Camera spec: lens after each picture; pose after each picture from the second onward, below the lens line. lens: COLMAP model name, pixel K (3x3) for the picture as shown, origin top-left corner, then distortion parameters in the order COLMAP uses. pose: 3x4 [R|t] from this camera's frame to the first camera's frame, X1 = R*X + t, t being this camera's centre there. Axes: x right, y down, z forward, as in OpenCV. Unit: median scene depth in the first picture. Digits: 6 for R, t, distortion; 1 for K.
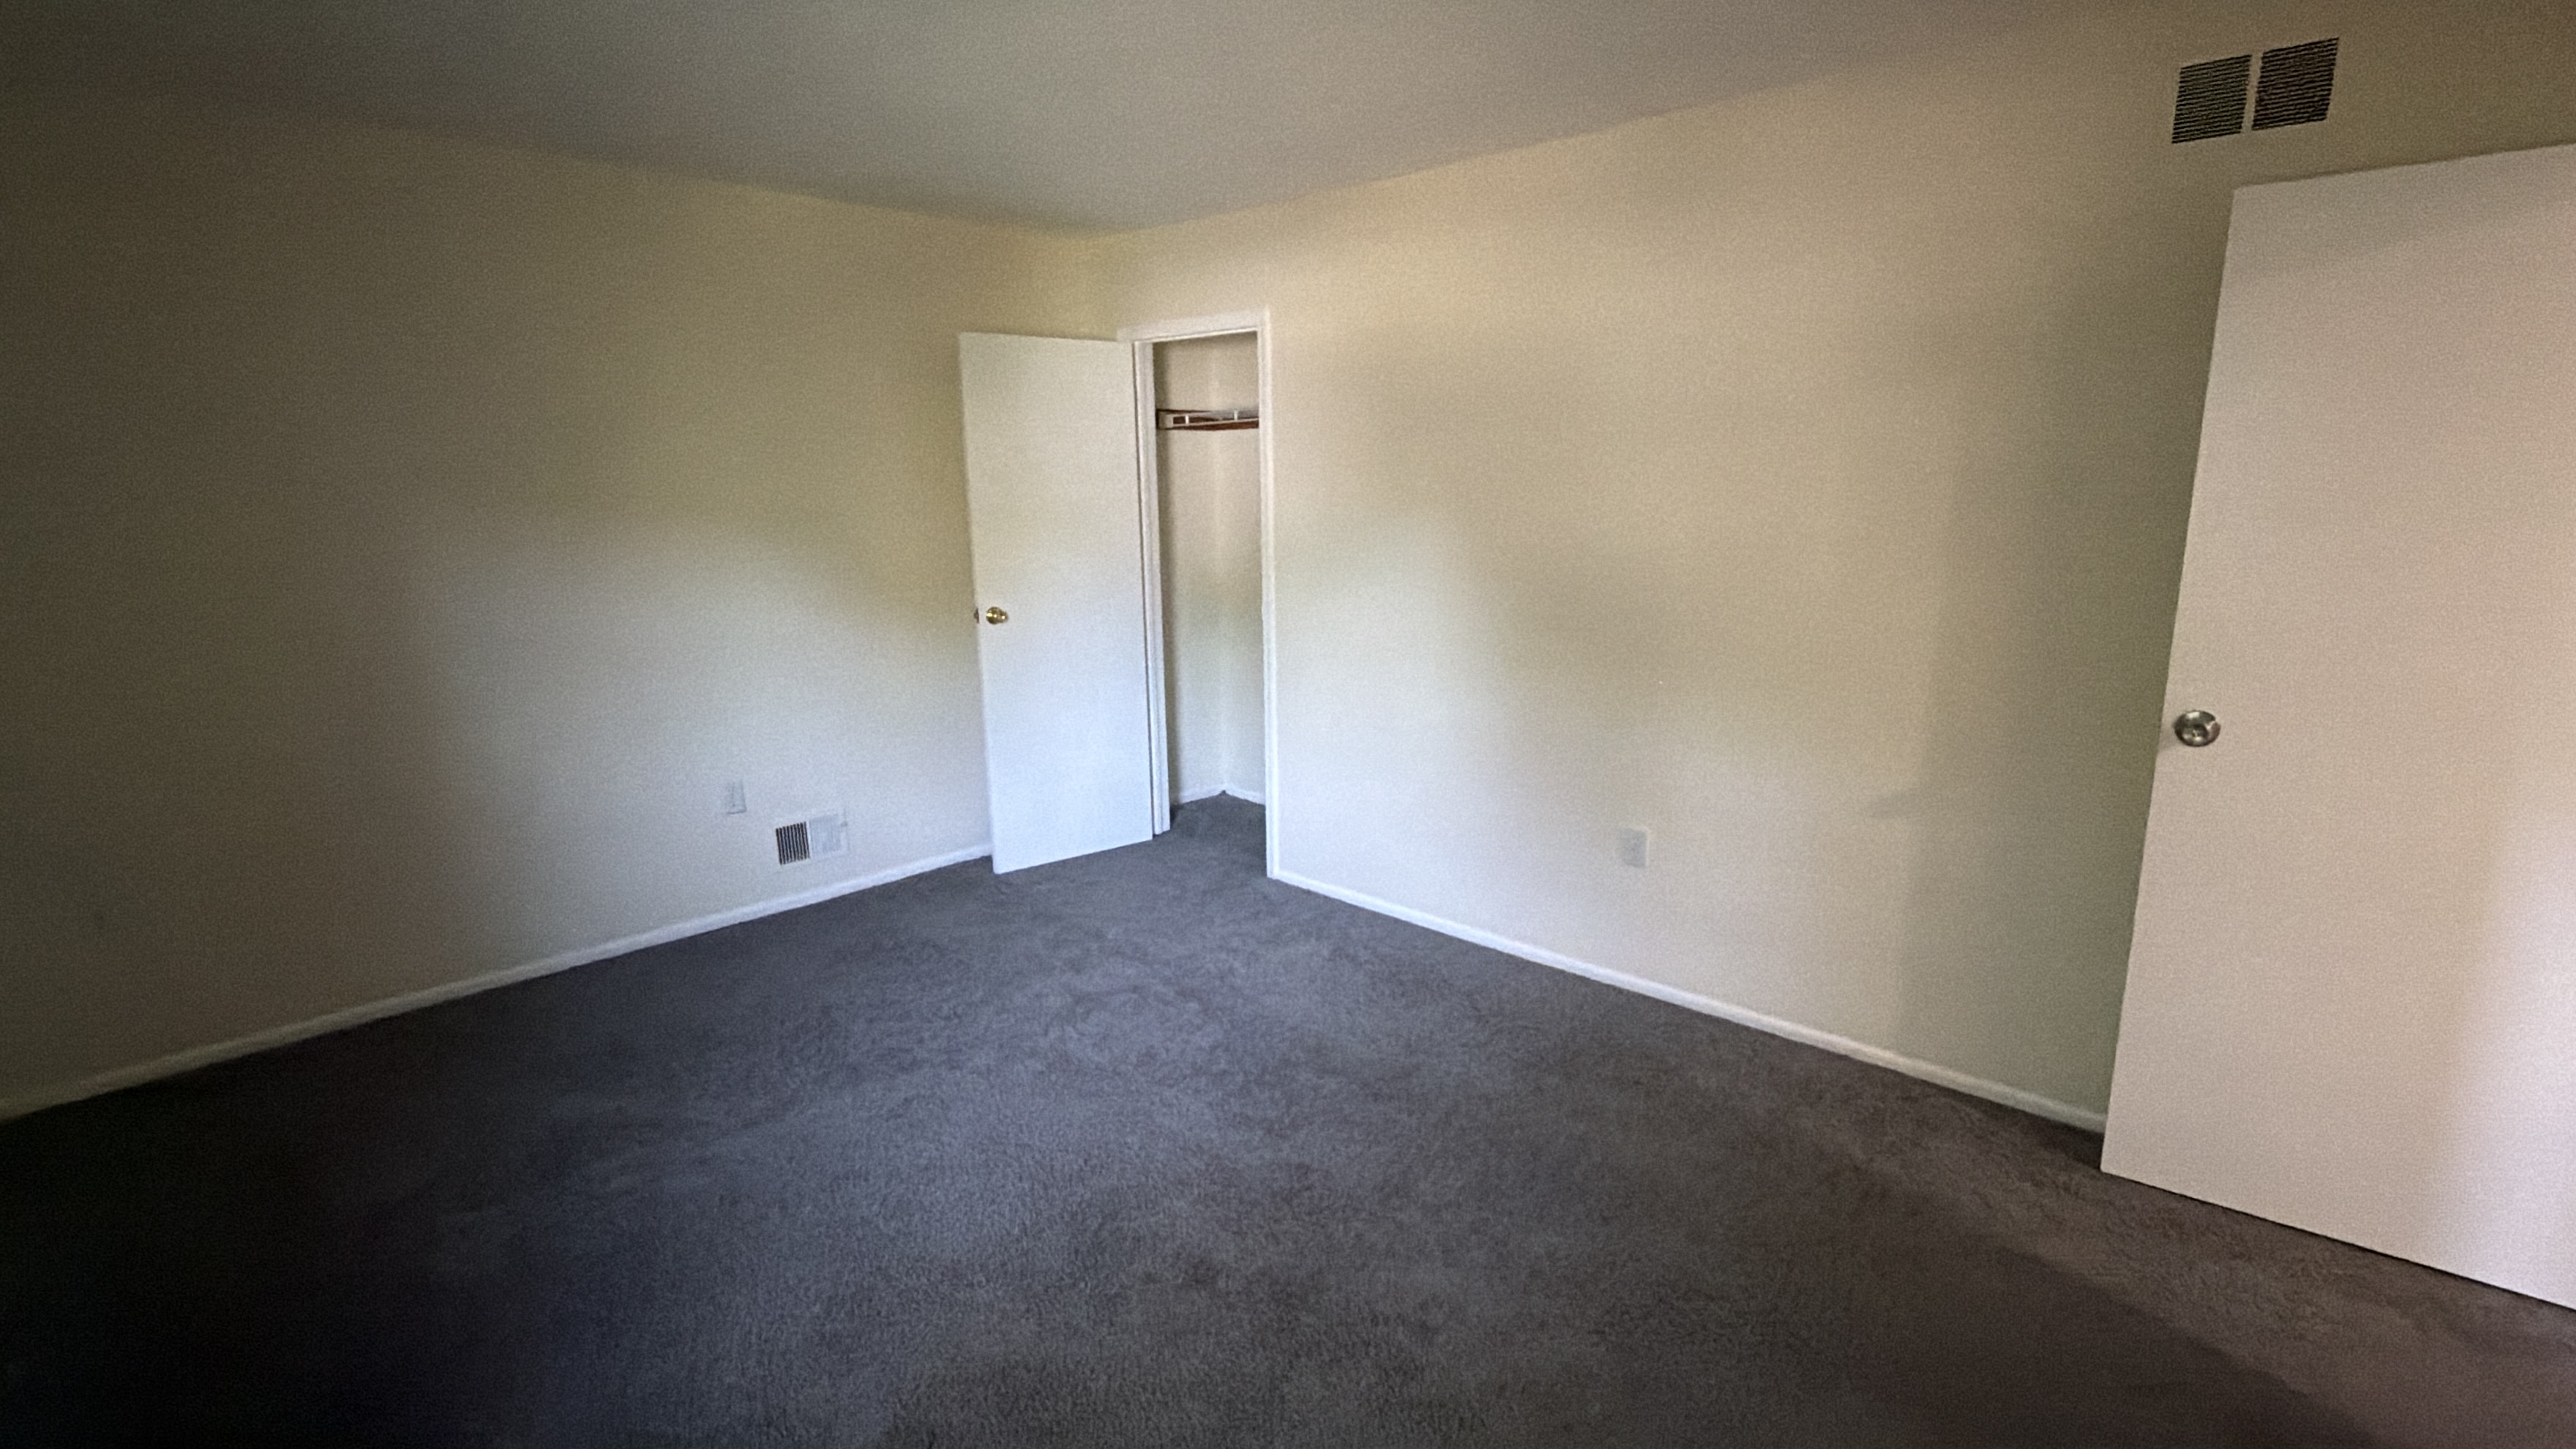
lens RADIAL K [[1178.1, 0, 1291.8], [0, 1178.1, 726.1], [0, 0, 1]] dist [0.001203, -0.000802]
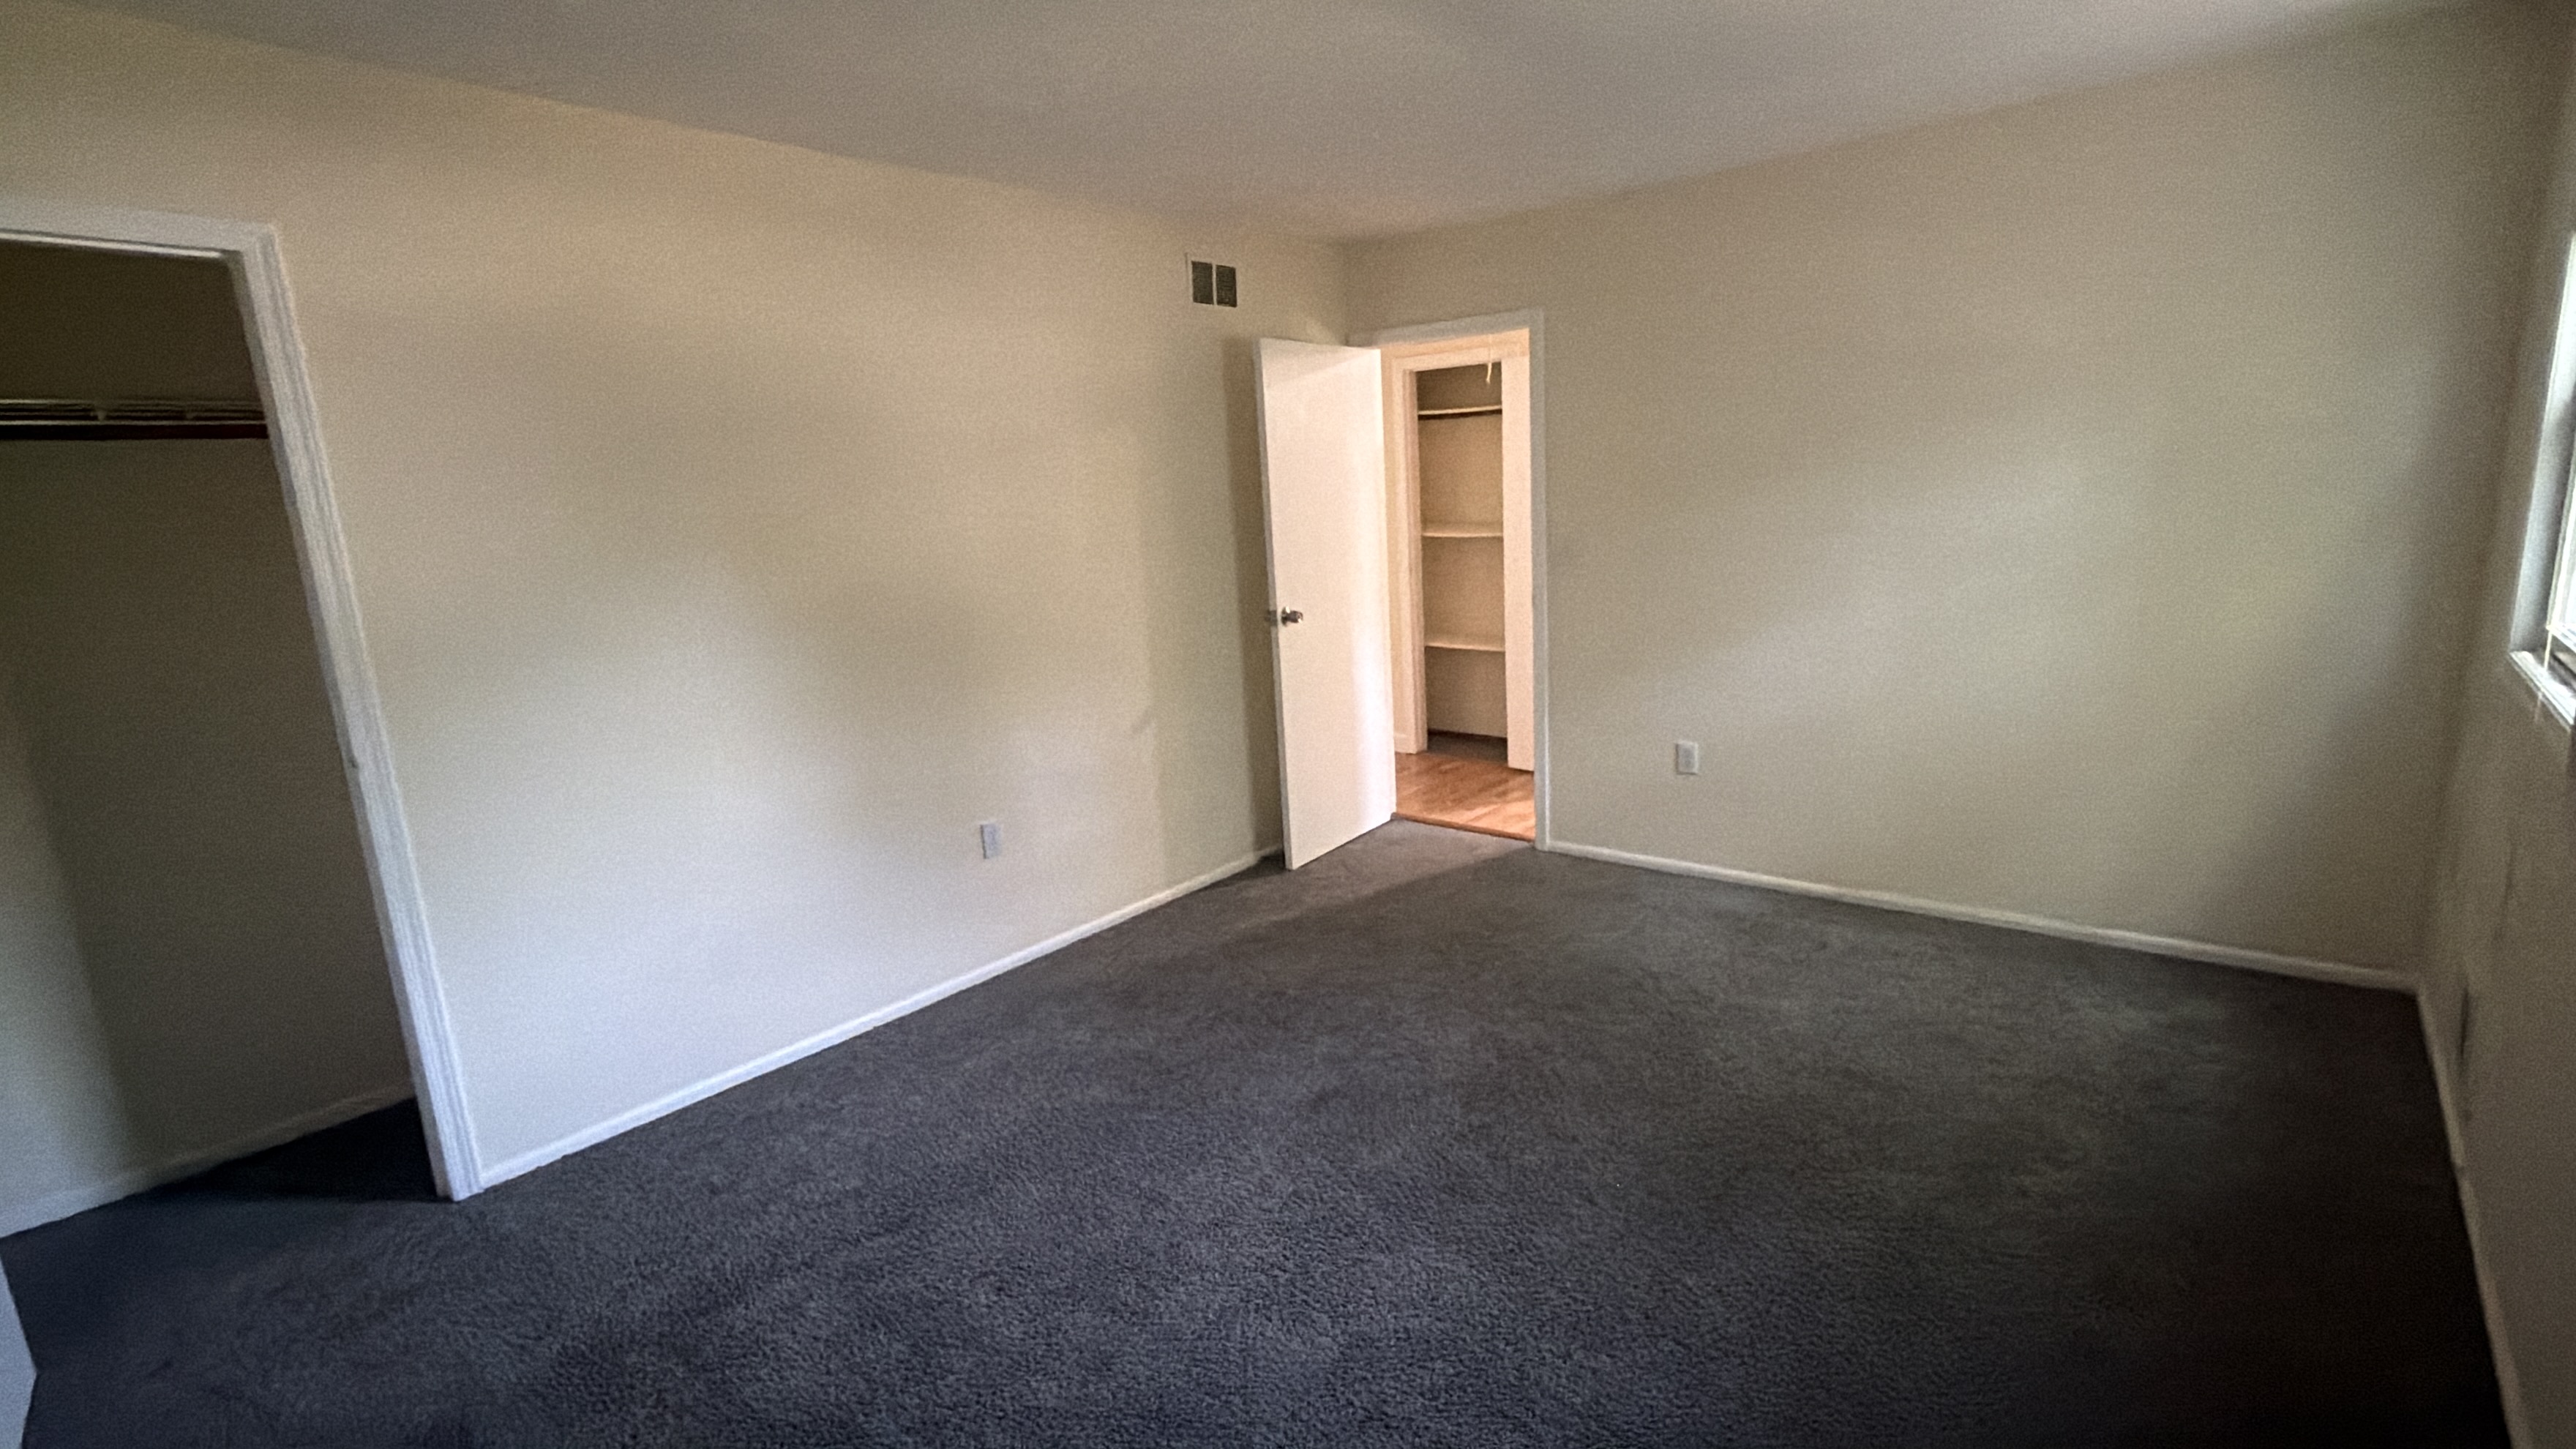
lens RADIAL K [[1178.1, 0, 1291.8], [0, 1178.1, 726.1], [0, 0, 1]] dist [0.001203, -0.000802]
pose [[-0.068115, -0.195070, 0.978421, -1.139435], [0.256068, 0.944428, 0.206120, -0.222381], [-0.964256, 0.264582, -0.014379, 1.066016]]
